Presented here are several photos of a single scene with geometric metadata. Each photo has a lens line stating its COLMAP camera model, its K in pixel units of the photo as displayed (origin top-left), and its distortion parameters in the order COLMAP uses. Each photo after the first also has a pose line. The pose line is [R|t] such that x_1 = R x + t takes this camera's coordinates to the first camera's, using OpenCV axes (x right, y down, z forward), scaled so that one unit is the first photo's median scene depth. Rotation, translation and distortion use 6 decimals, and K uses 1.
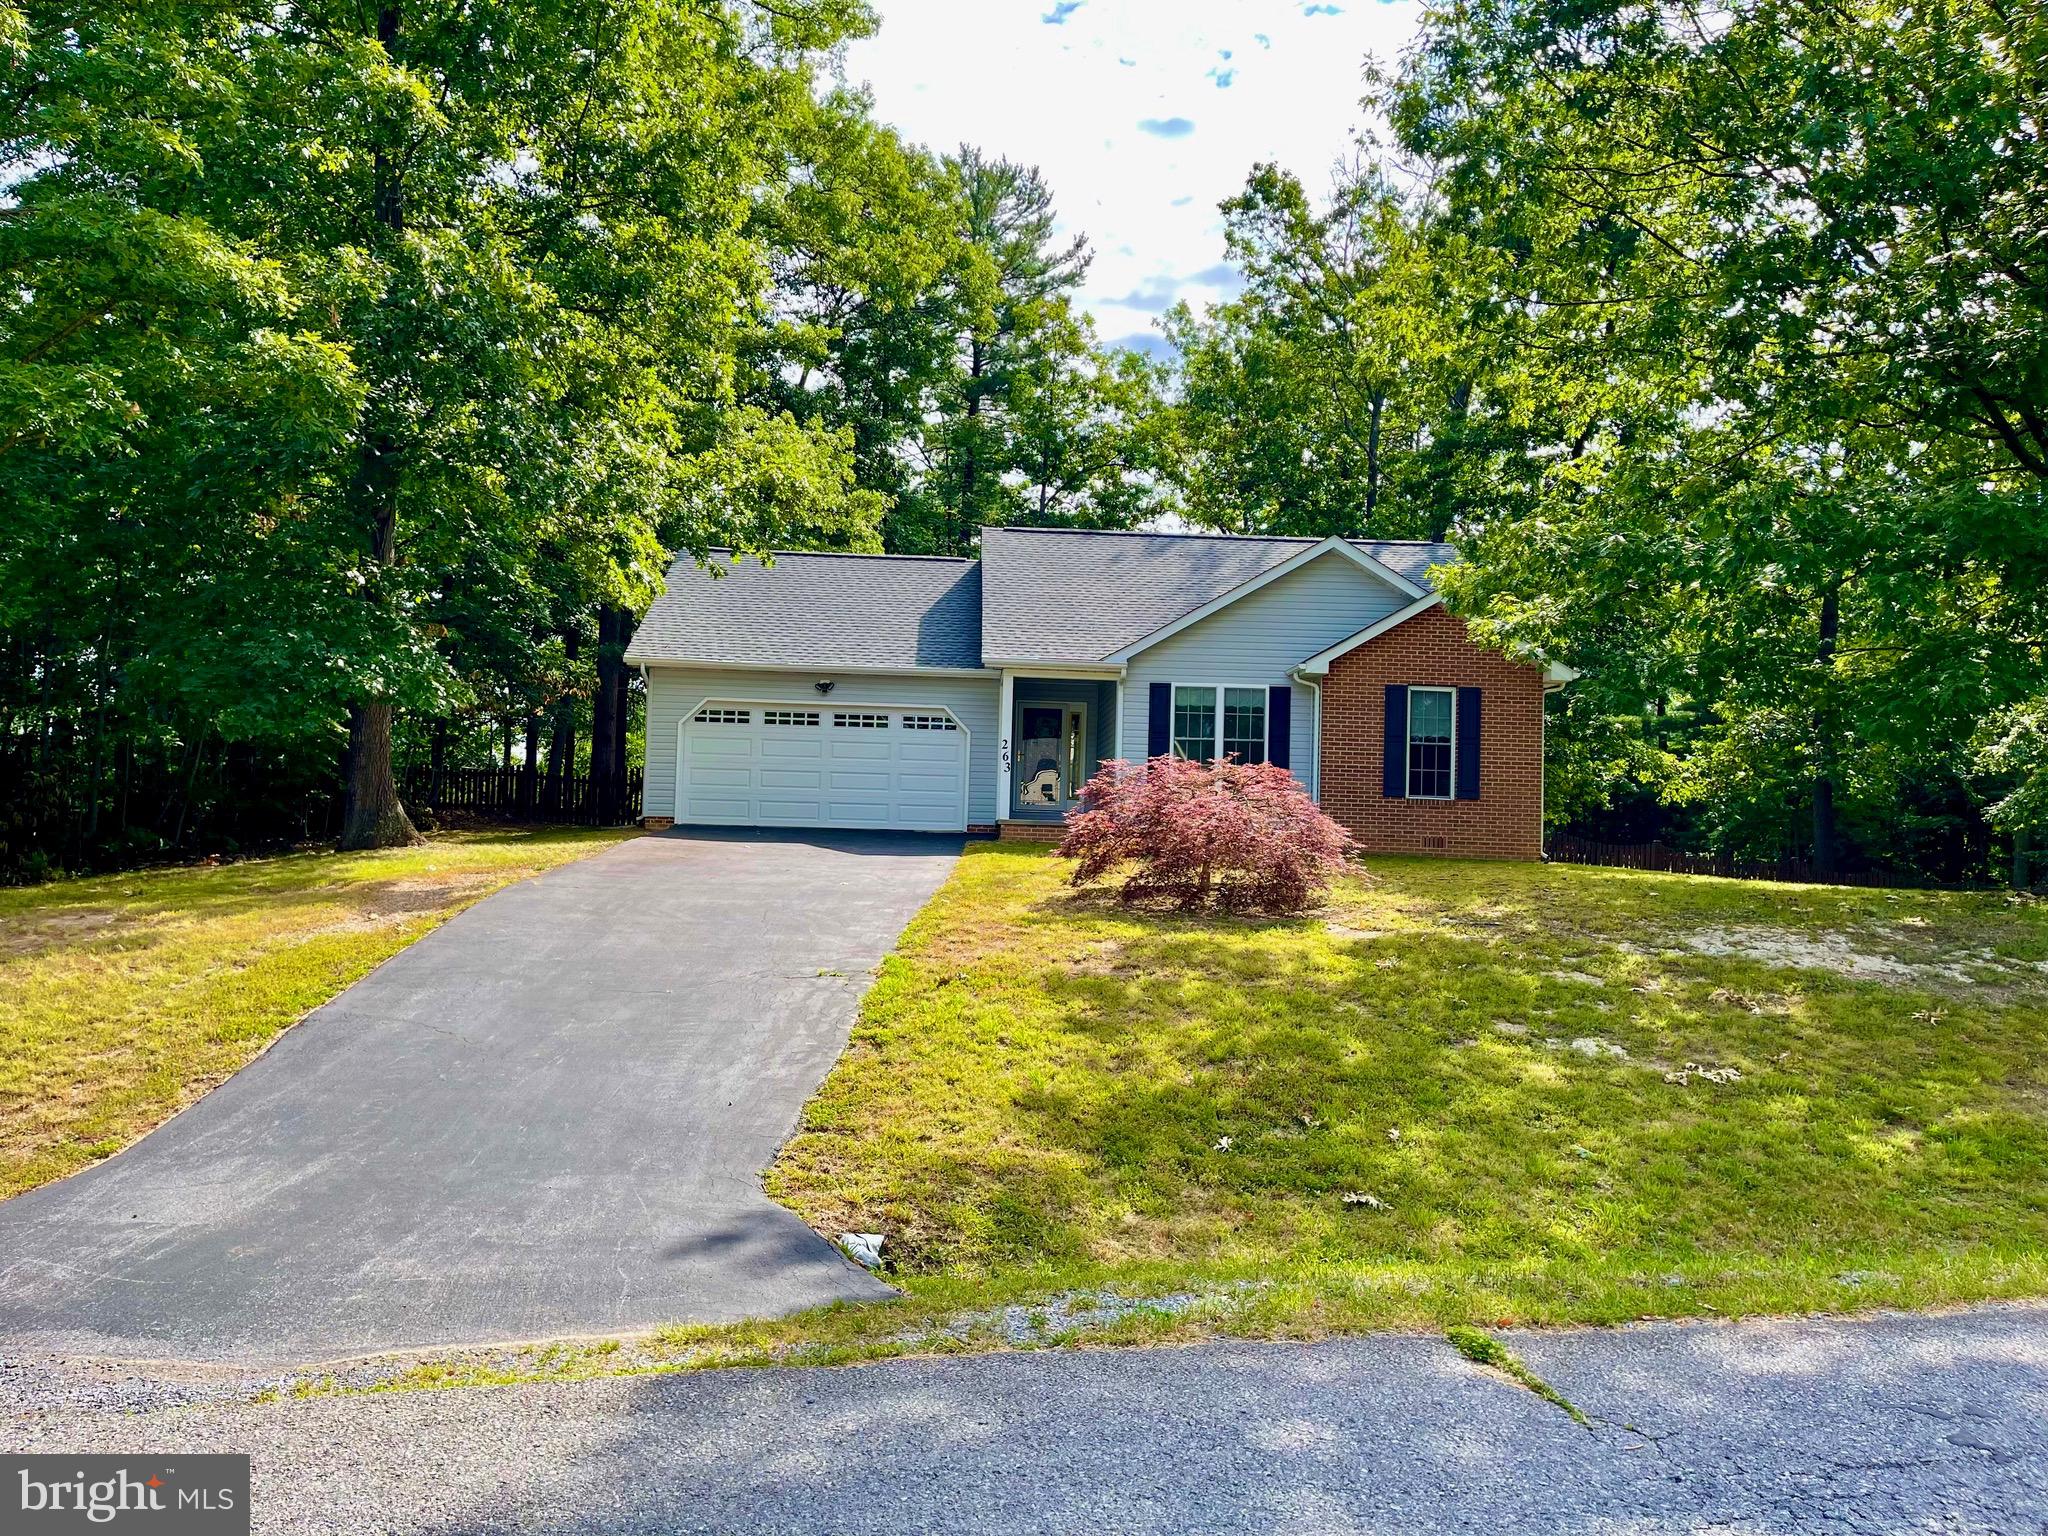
lens RADIAL K [[1495.4, 0, 1025.3], [0, 1495.4, 769.0], [0, 0, 1]] dist [0.022266, -0.002753]
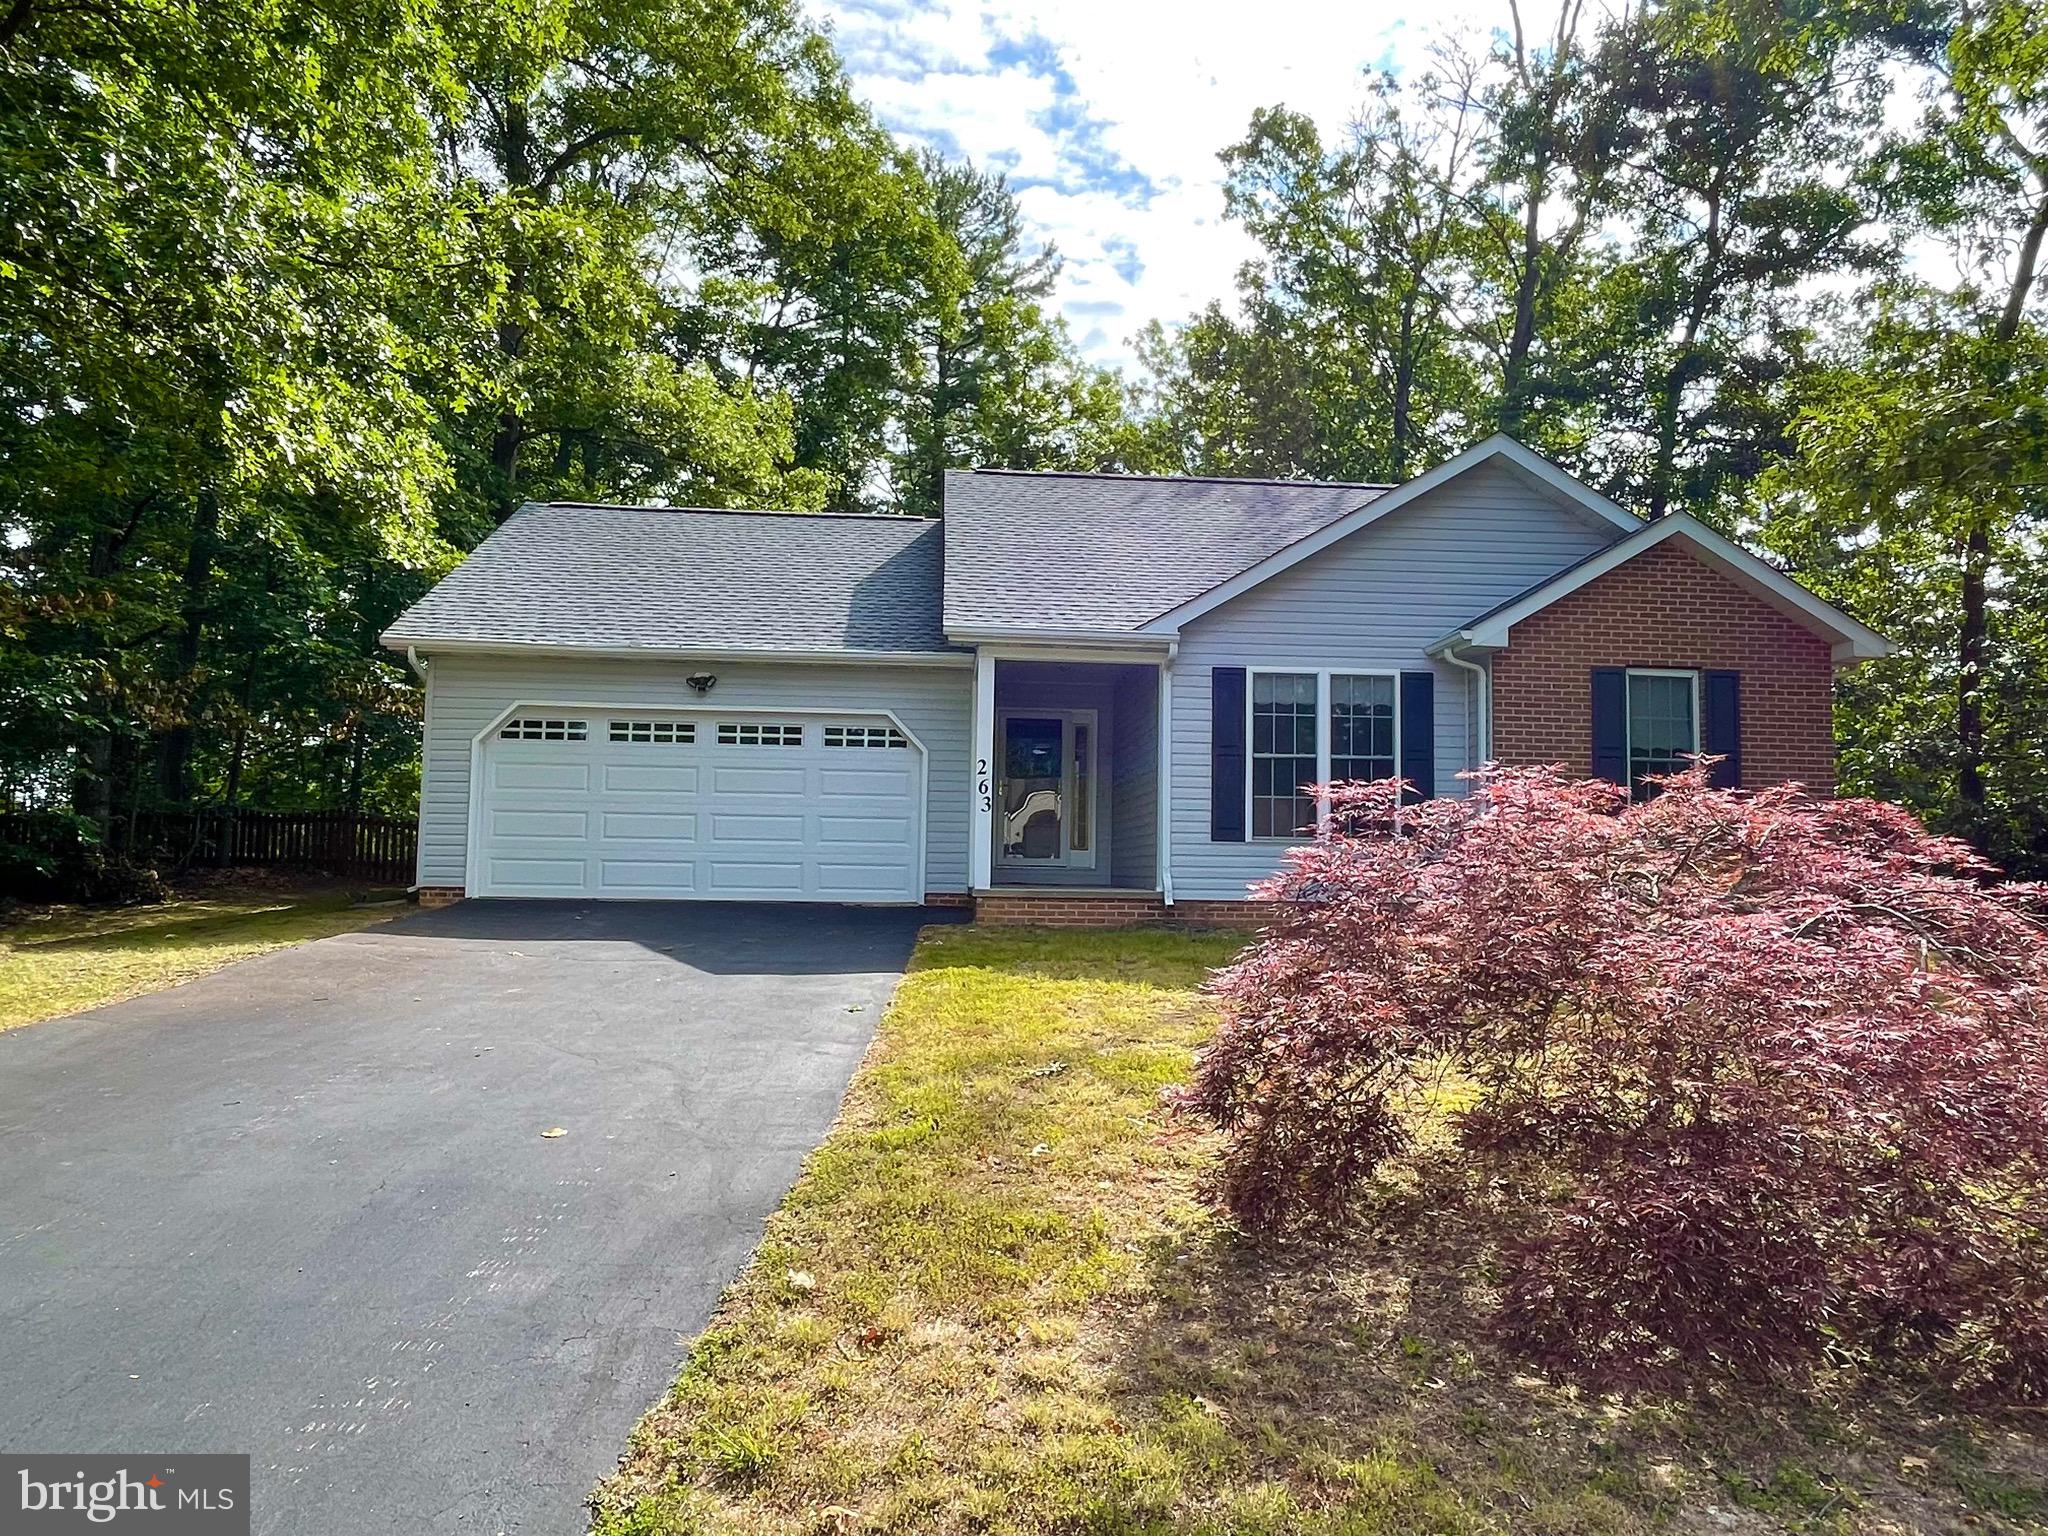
lens RADIAL K [[1299.4, 0, 1027.1], [0, 1299.4, 761.3], [0, 0, 1]] dist [0.007243, 0.000346]
pose [[0.999553, -0.009281, 0.028421, -0.009895], [0.010215, 0.999406, -0.032900, -0.000939], [-0.028099, 0.033176, 0.999054, 0.433037]]
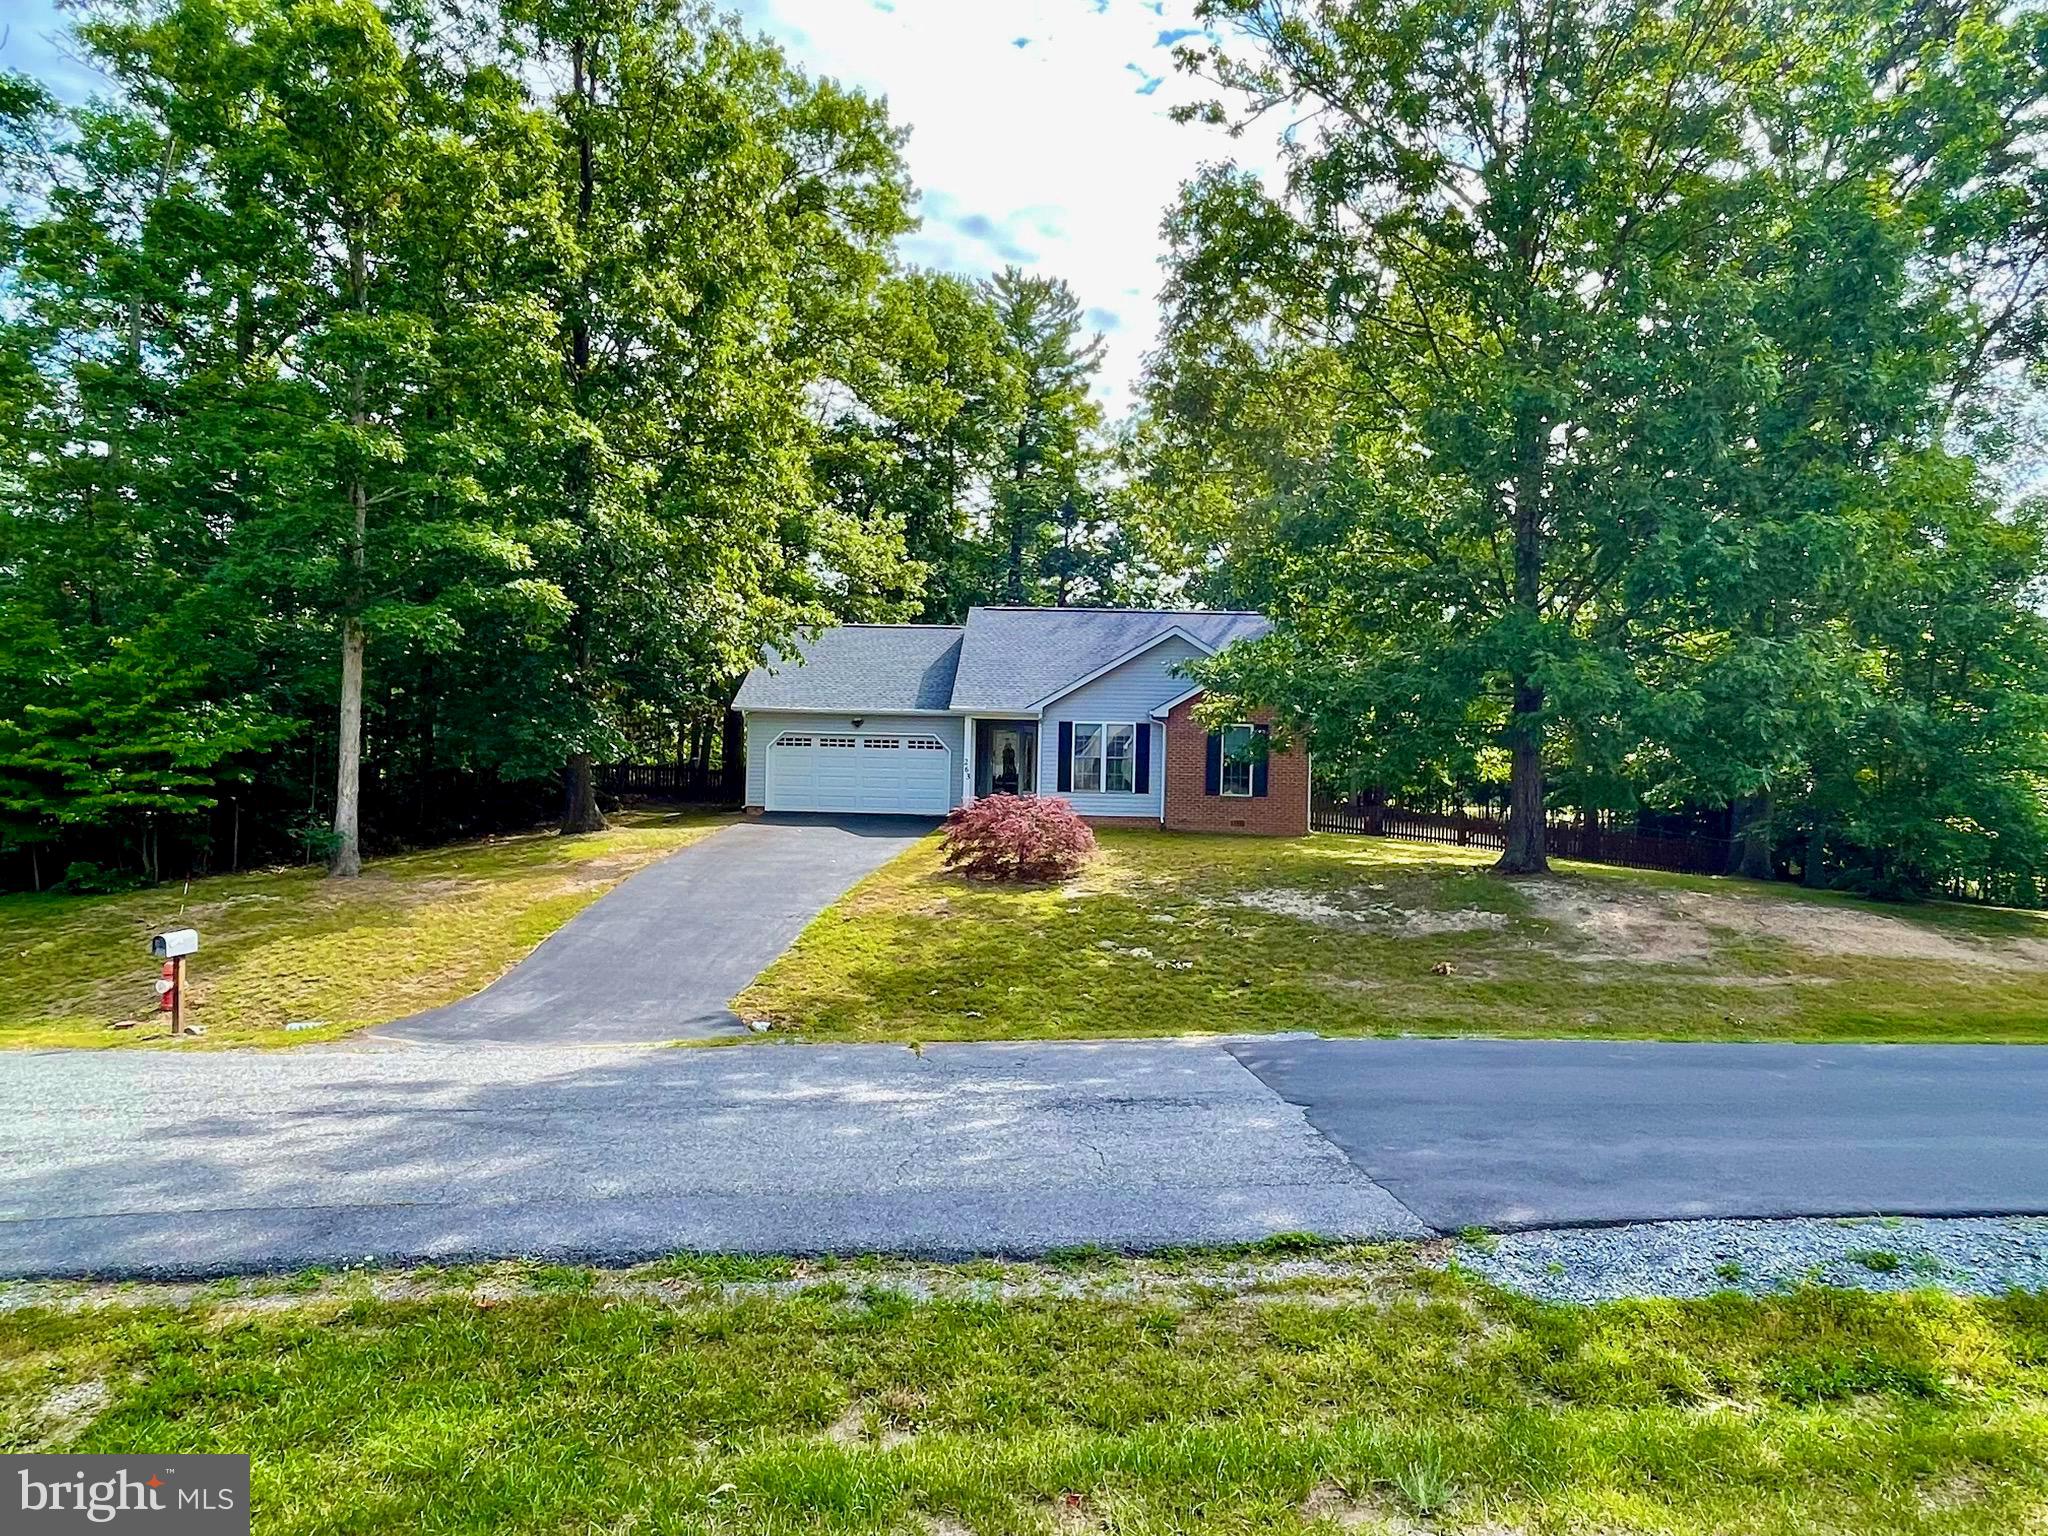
lens RADIAL K [[1299.4, 0, 1020.8], [0, 1299.4, 773.1], [0, 0, 1]] dist [0.007243, 0.000346]
pose [[0.996151, -0.005388, -0.087484, 0.153429], [0.009398, 0.998921, 0.045488, -0.062406], [0.087144, -0.046135, 0.995127, -0.337513]]
